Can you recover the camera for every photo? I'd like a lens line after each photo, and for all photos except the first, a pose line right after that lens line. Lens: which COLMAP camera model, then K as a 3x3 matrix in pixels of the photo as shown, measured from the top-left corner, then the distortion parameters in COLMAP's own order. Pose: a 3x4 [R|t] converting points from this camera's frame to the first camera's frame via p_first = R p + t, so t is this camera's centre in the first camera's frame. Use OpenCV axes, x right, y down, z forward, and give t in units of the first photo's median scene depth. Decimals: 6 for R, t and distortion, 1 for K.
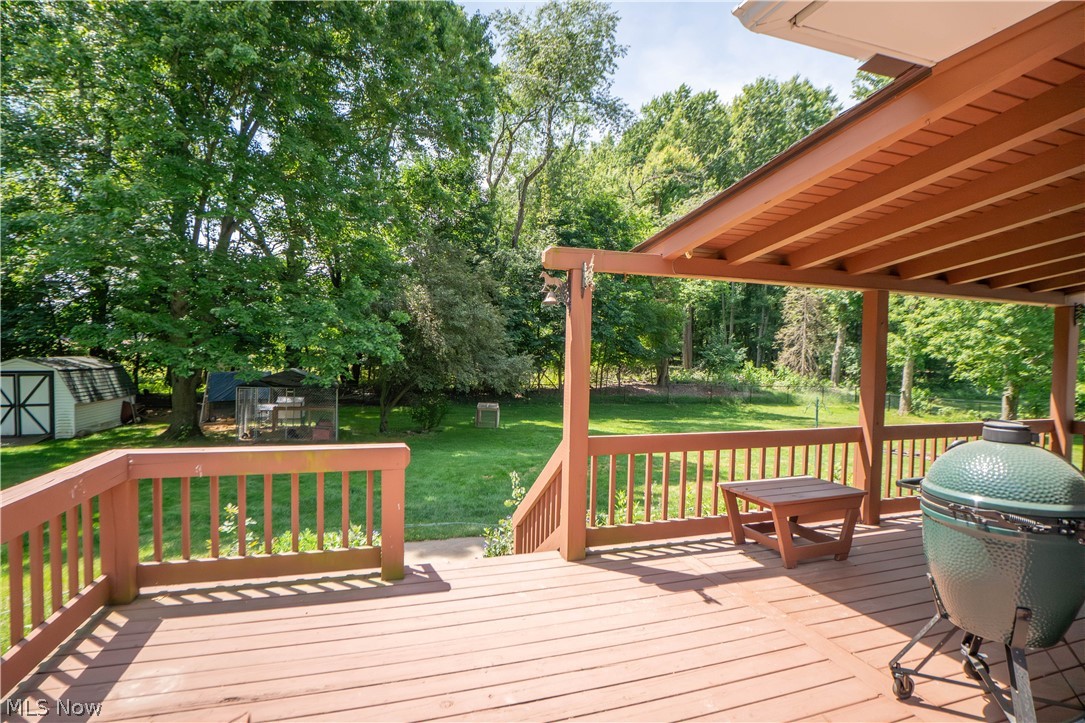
lens RADIAL K [[550.0, 0, 524.0], [0, 550.0, 361.1], [0, 0, 1]] dist [-0.042319, 0.010715]
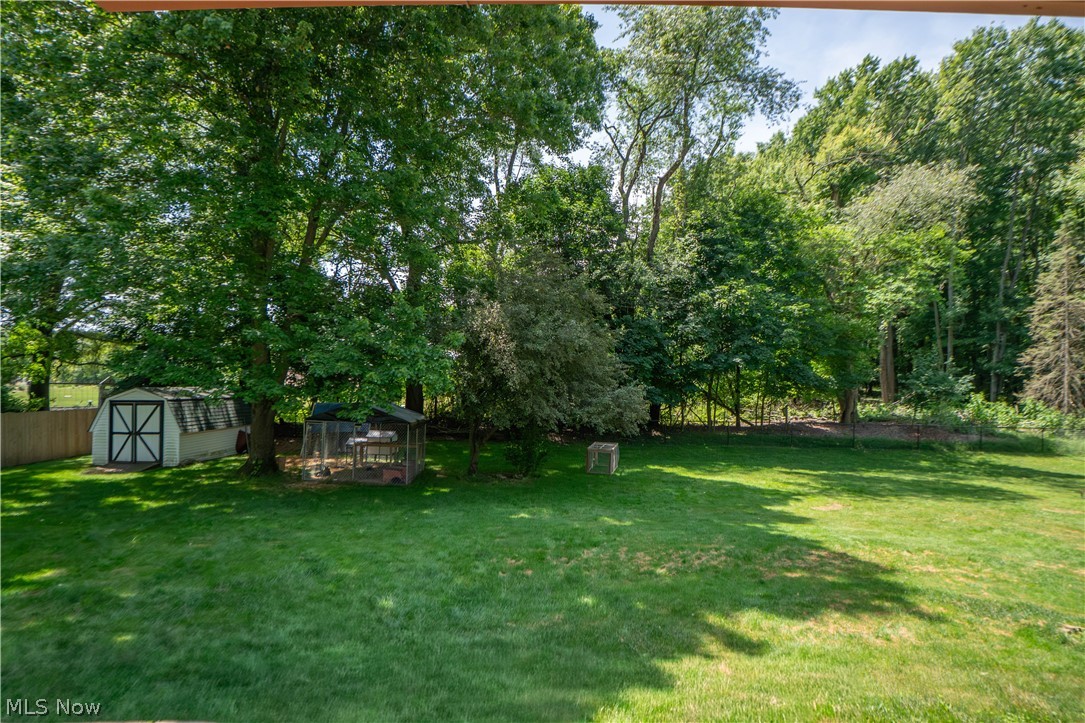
lens RADIAL K [[550.0, 0, 524.0], [0, 550.0, 361.1], [0, 0, 1]] dist [-0.042319, 0.010715]
pose [[0.950057, -0.013901, -0.311767, 0.053210], [-0.003253, 0.998512, -0.054436, -0.001411], [0.312059, 0.052732, 0.948598, 0.110301]]
